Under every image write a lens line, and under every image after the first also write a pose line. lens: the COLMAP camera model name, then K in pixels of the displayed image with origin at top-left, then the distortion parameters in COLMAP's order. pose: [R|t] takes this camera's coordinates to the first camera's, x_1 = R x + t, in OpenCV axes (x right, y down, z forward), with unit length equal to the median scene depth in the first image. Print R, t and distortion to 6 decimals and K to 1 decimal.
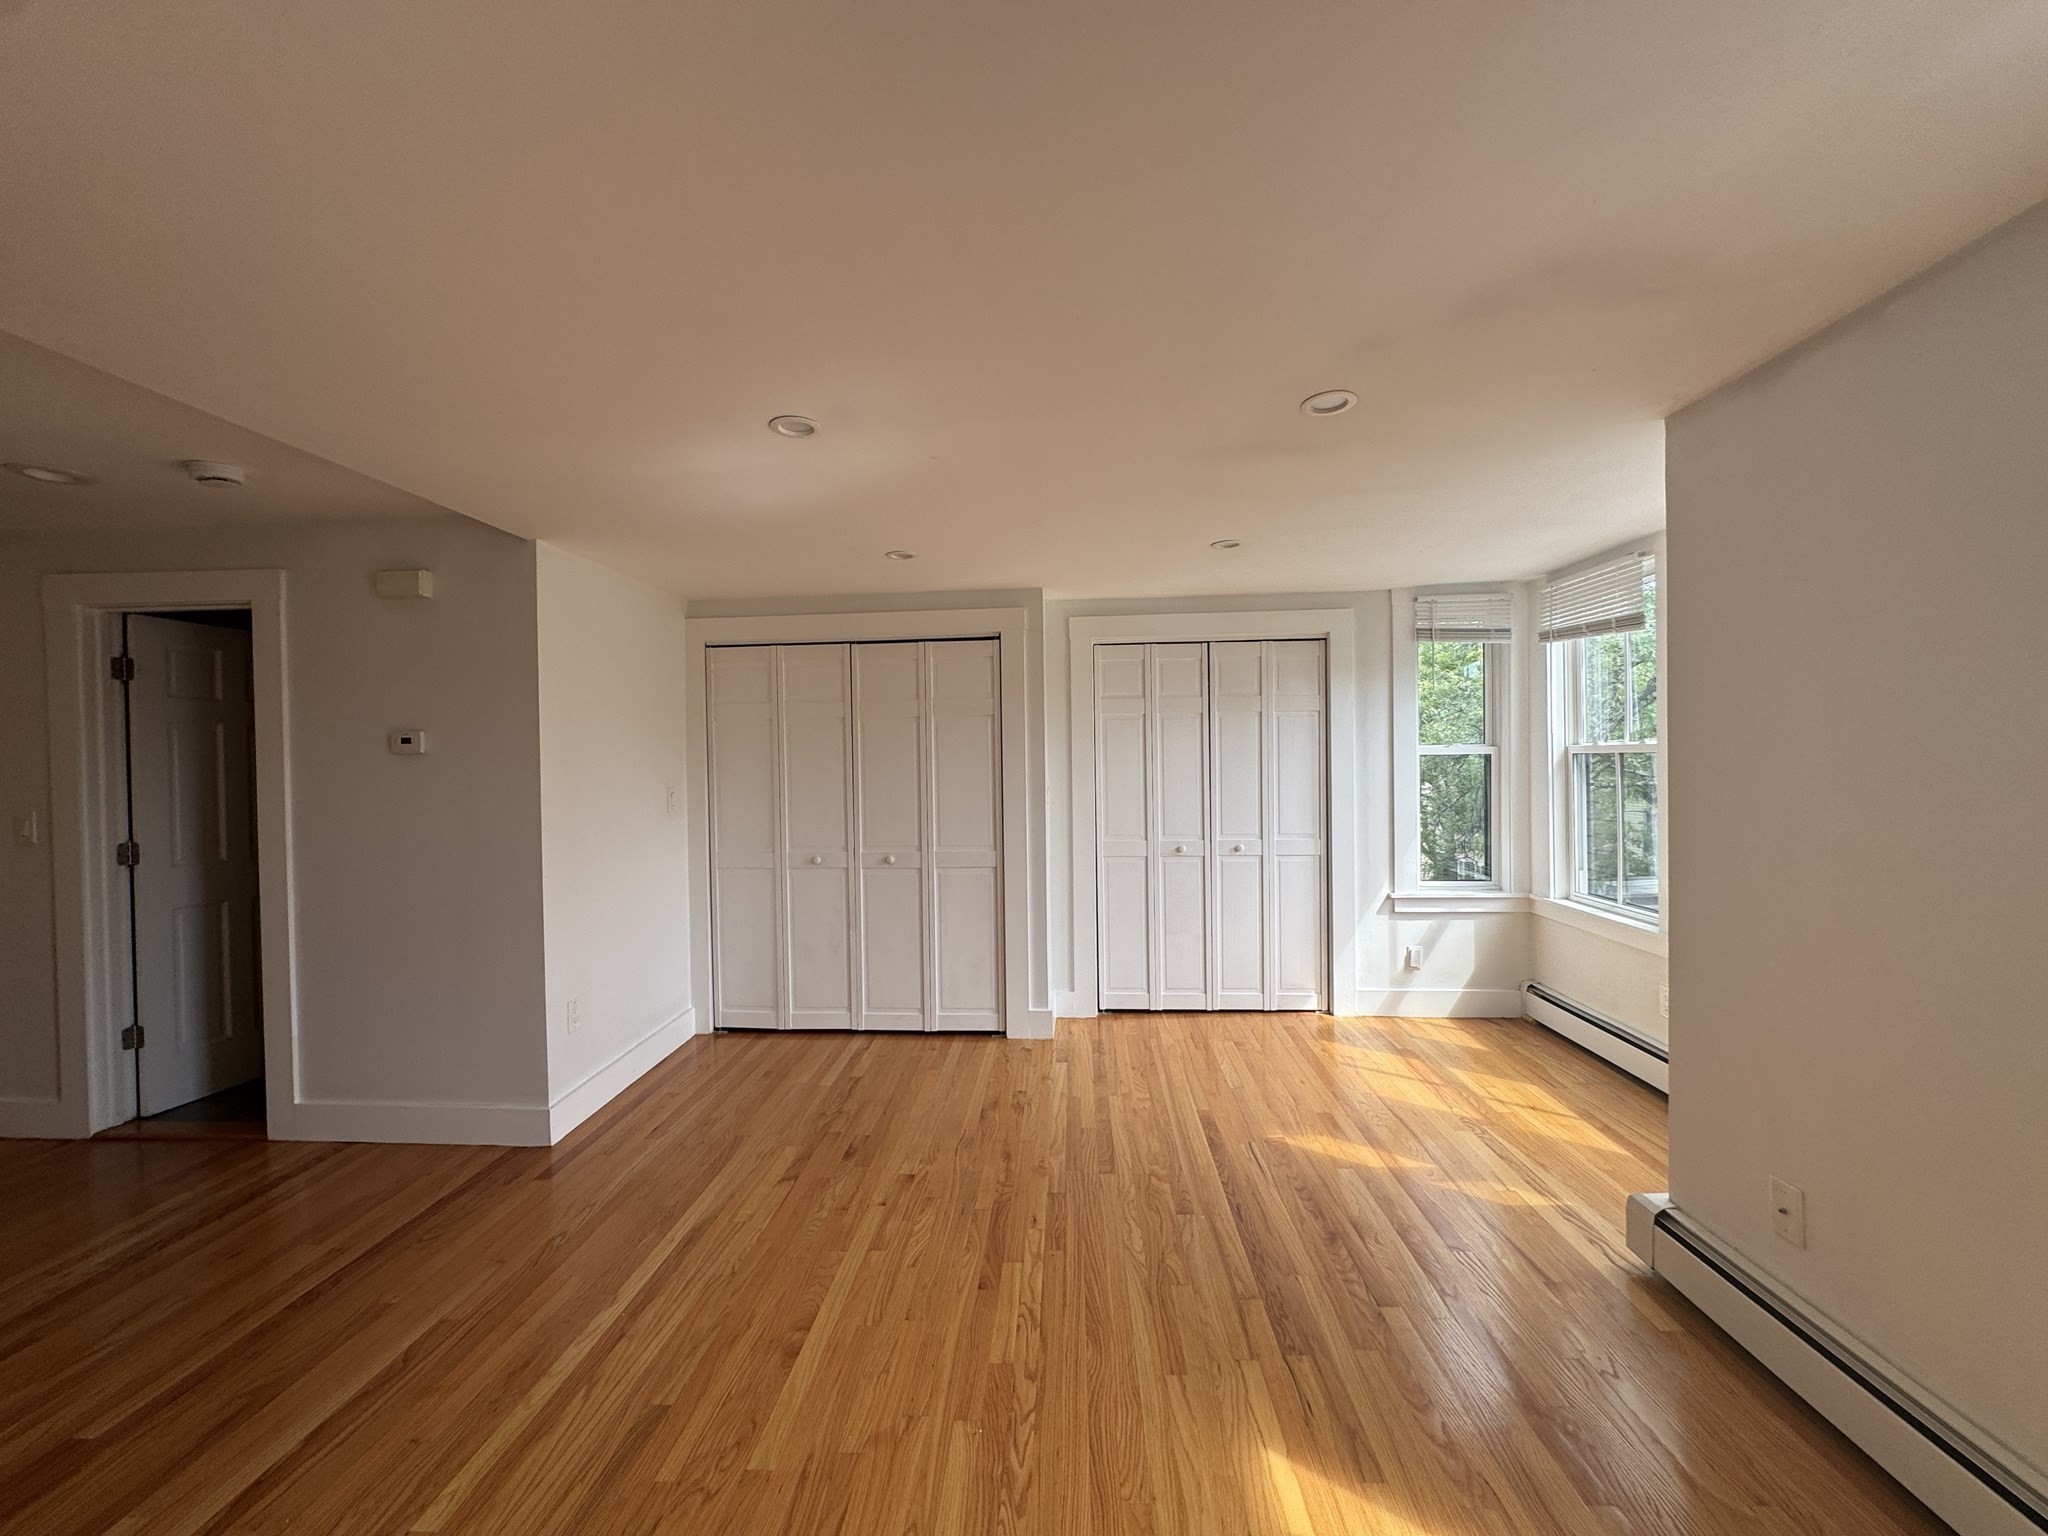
lens RADIAL K [[815.7, 0, 1022.2], [0, 815.7, 762.6], [0, 0, 1]] dist [-0.002797, -0.000219]
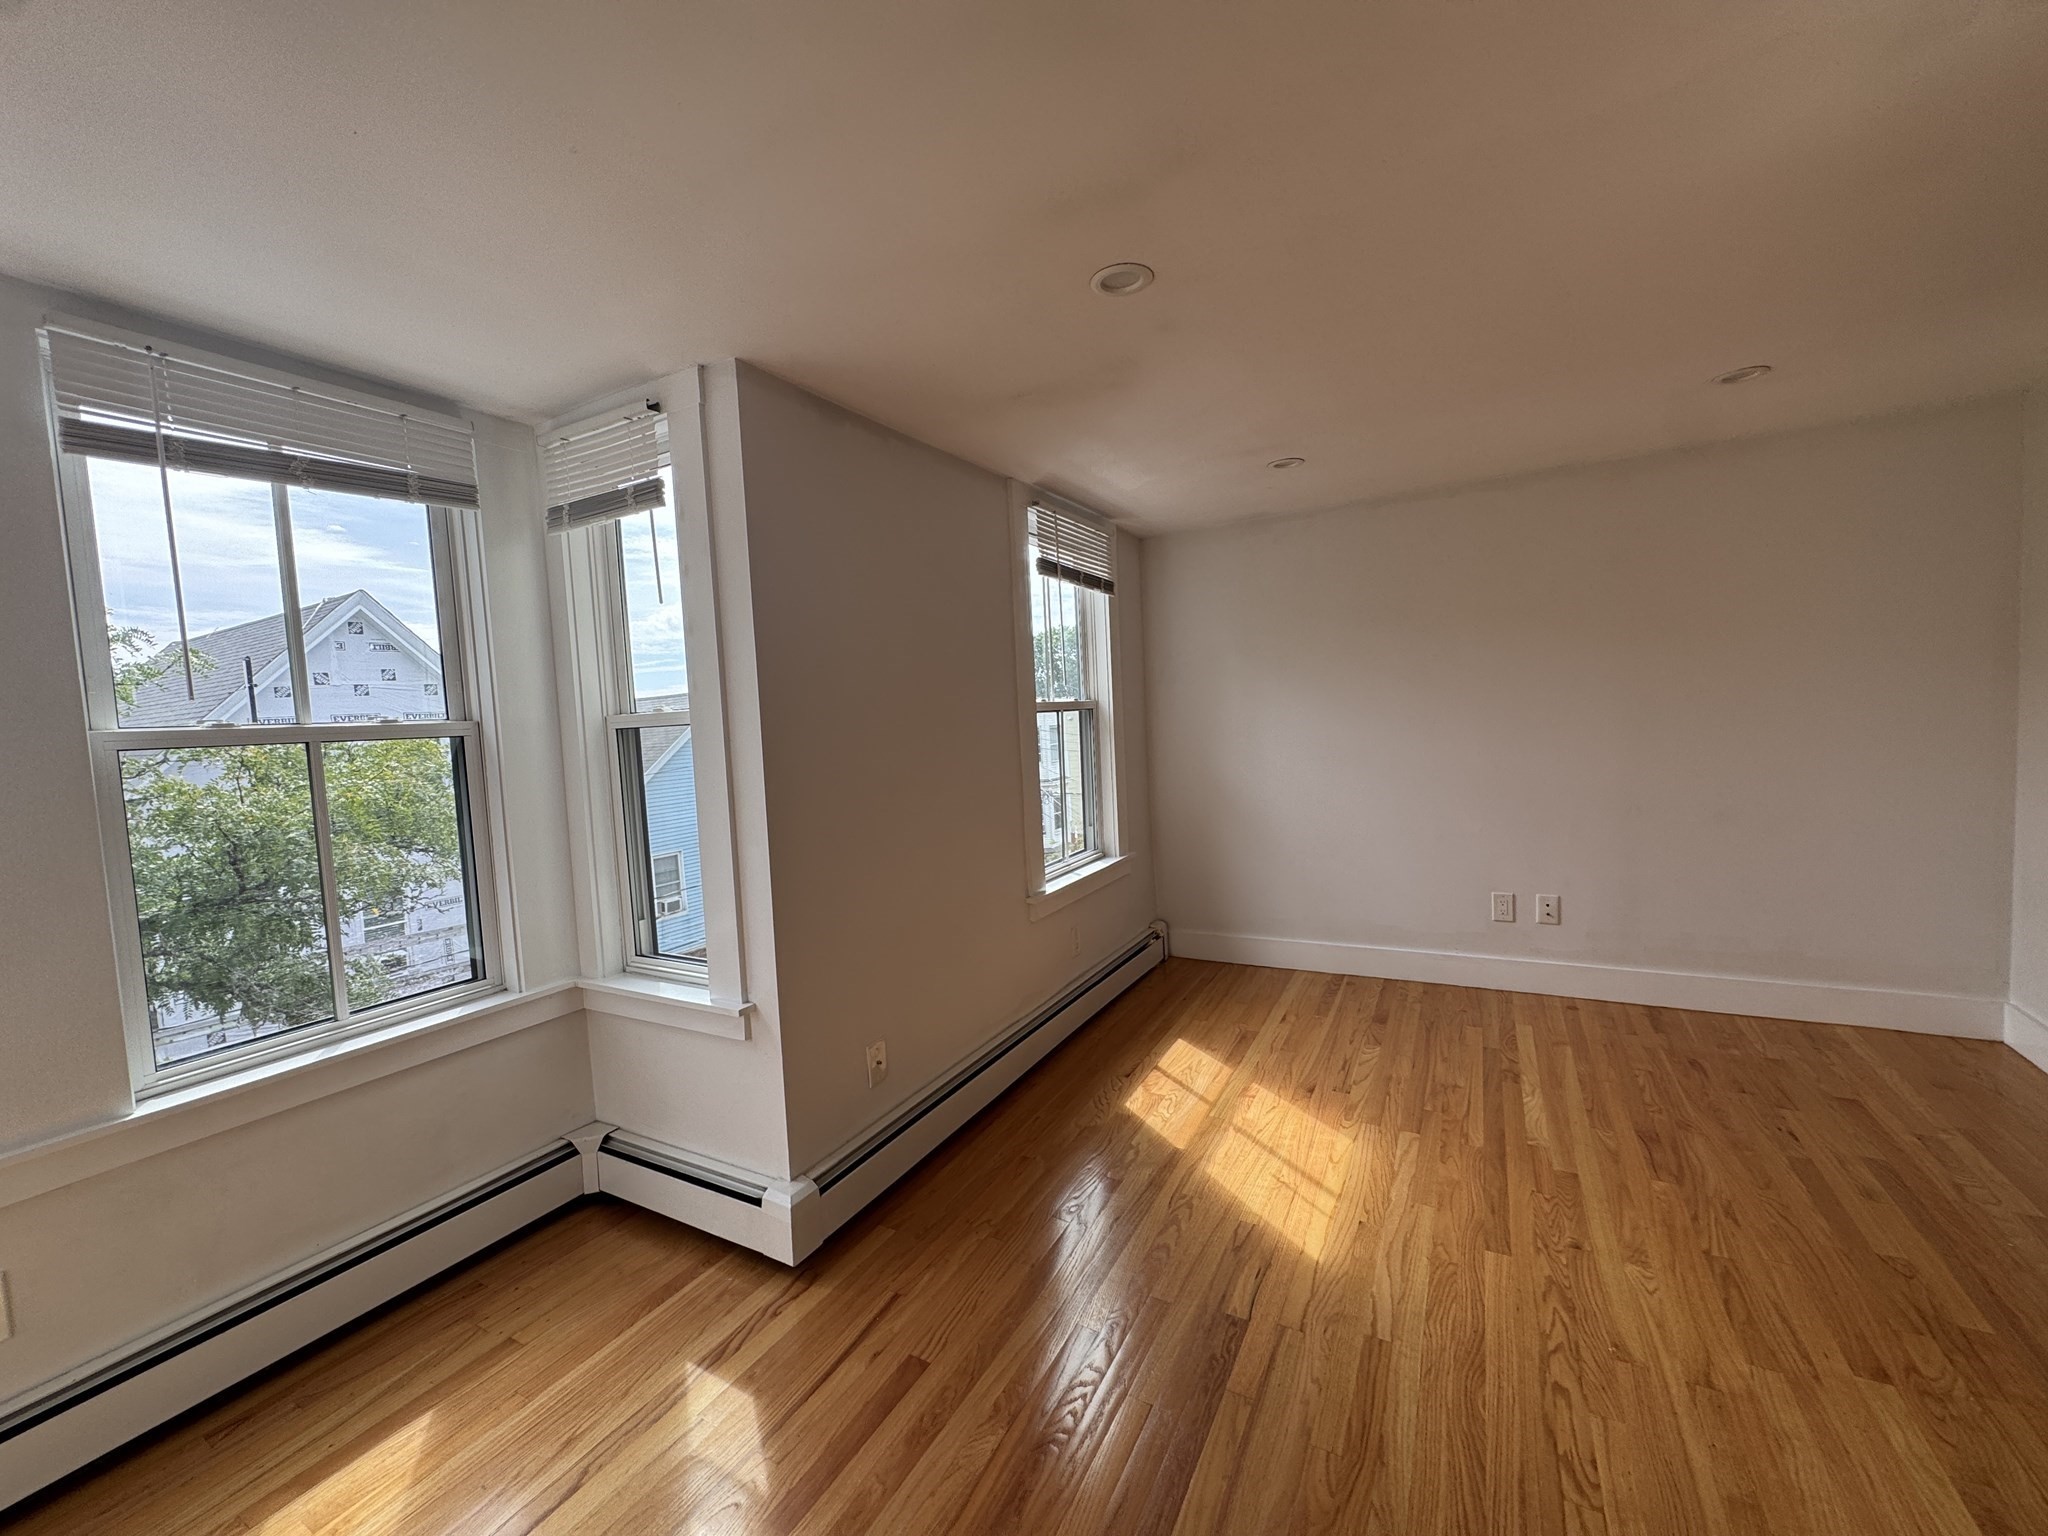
lens RADIAL K [[815.7, 0, 1007.5], [0, 815.7, 764.0], [0, 0, 1]] dist [-0.002797, -0.000219]
pose [[-0.891084, 0.038614, 0.452193, 0.053725], [0.071283, 0.995915, 0.055426, 0.001240], [-0.448205, 0.081623, -0.890196, 0.900566]]
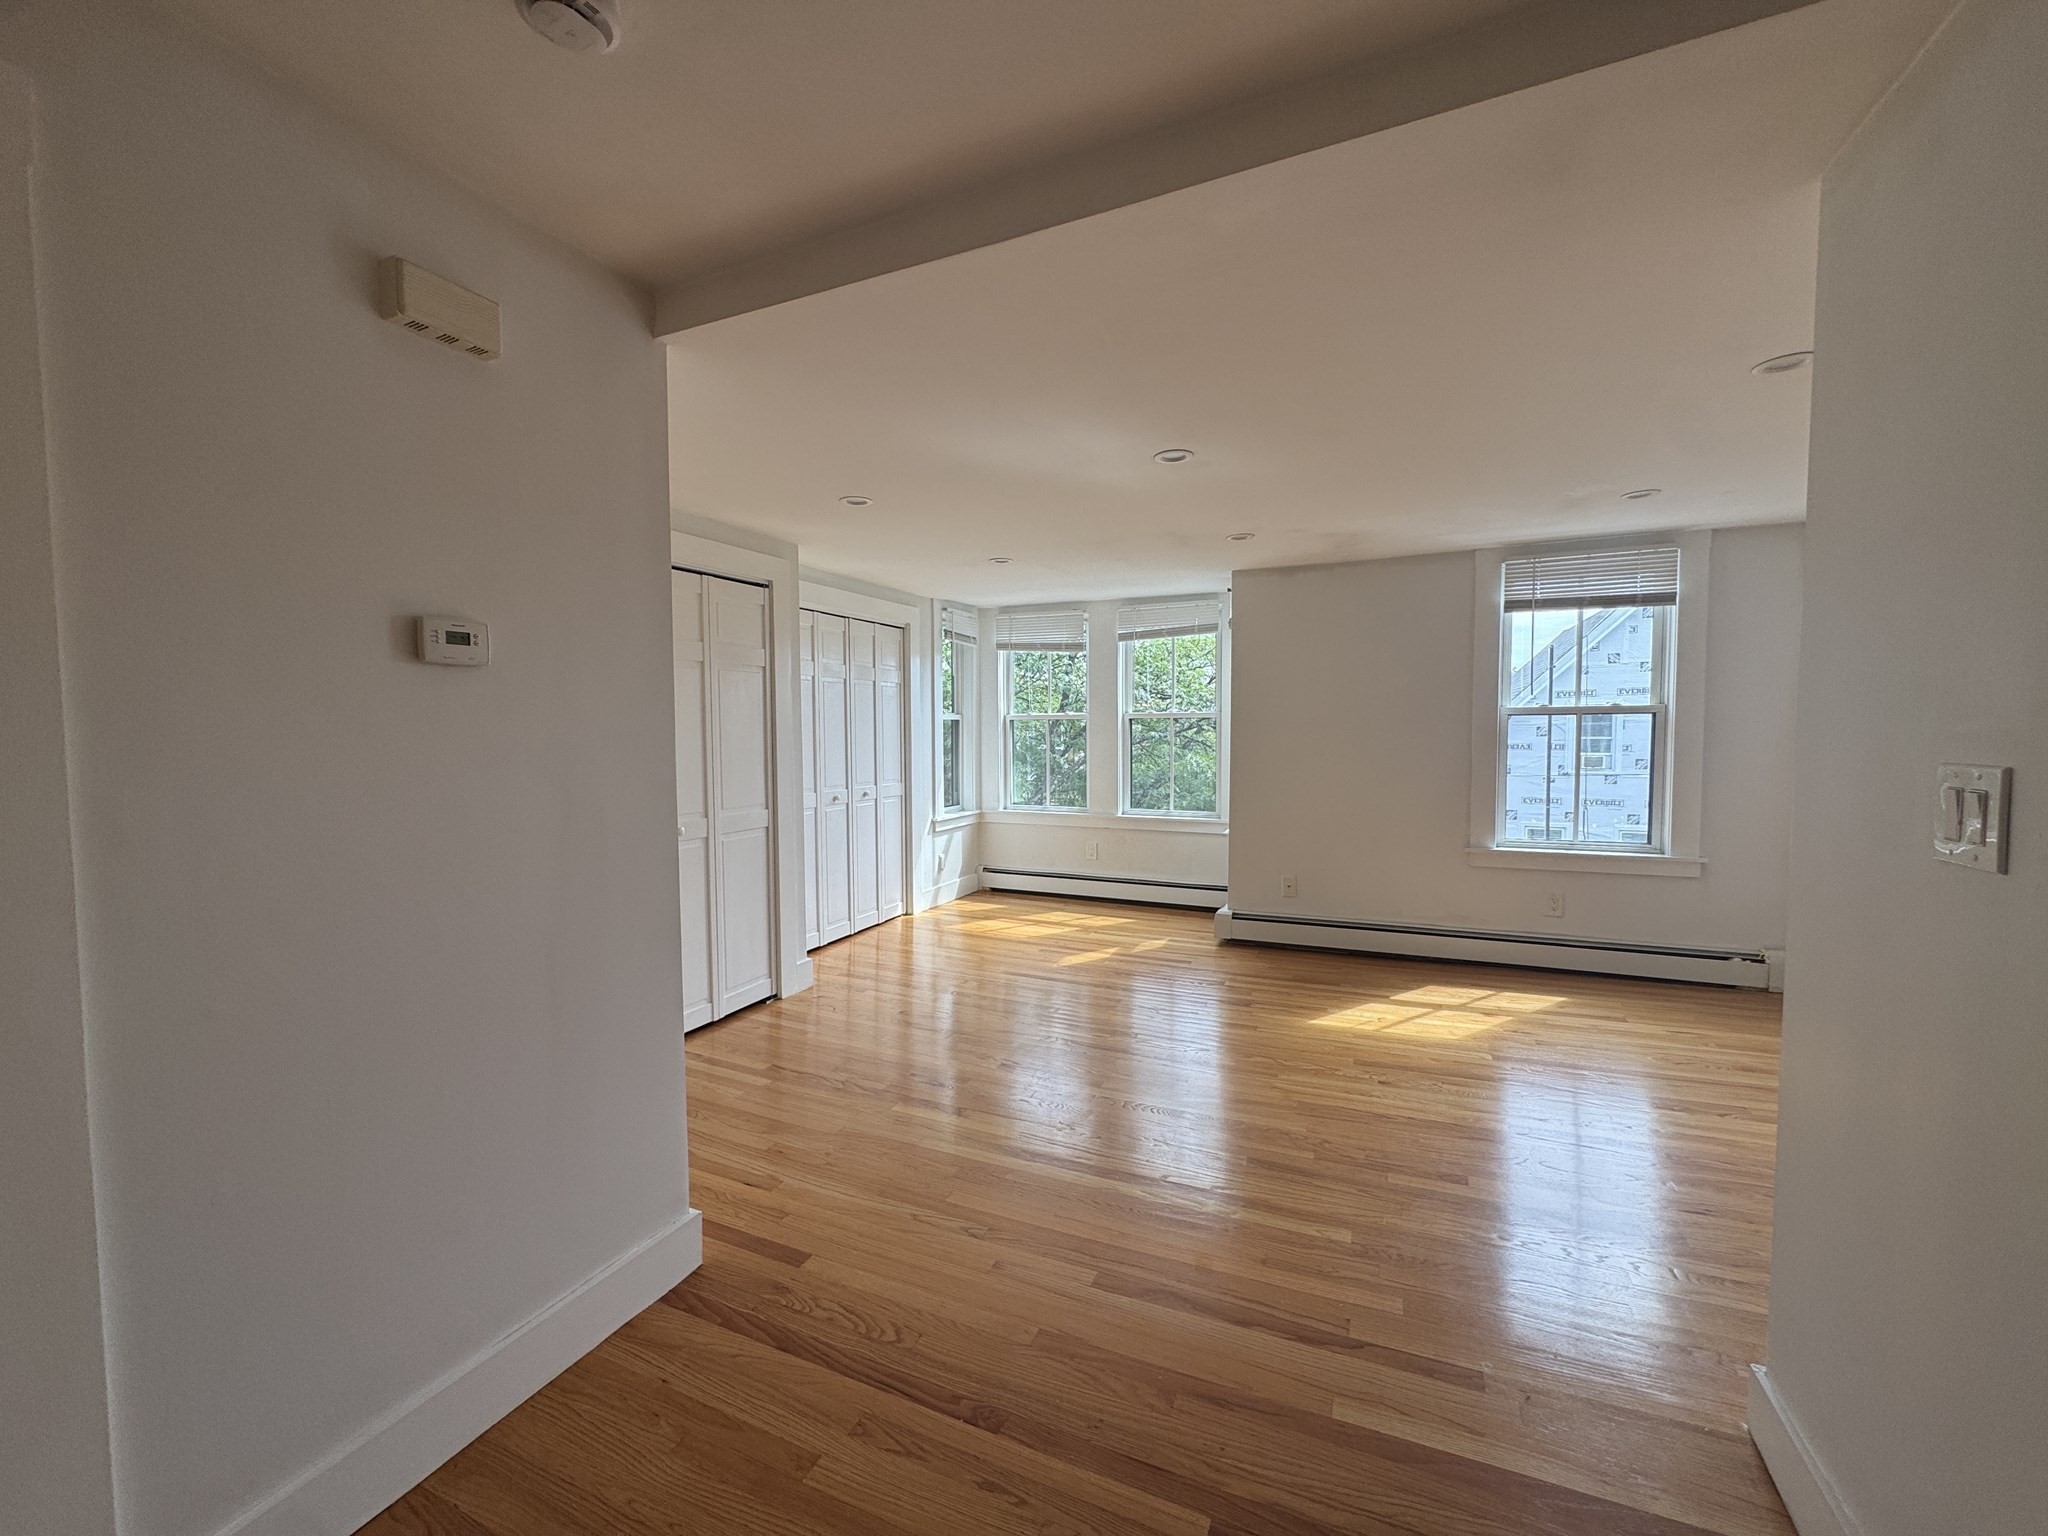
lens RADIAL K [[815.7, 0, 1028.5], [0, 815.7, 759.7], [0, 0, 1]] dist [-0.002797, -0.000219]
pose [[0.347251, -0.025314, 0.937431, -0.825103], [0.002847, 0.999659, 0.025940, 0.025850], [-0.937768, -0.006339, 0.347204, 0.382388]]
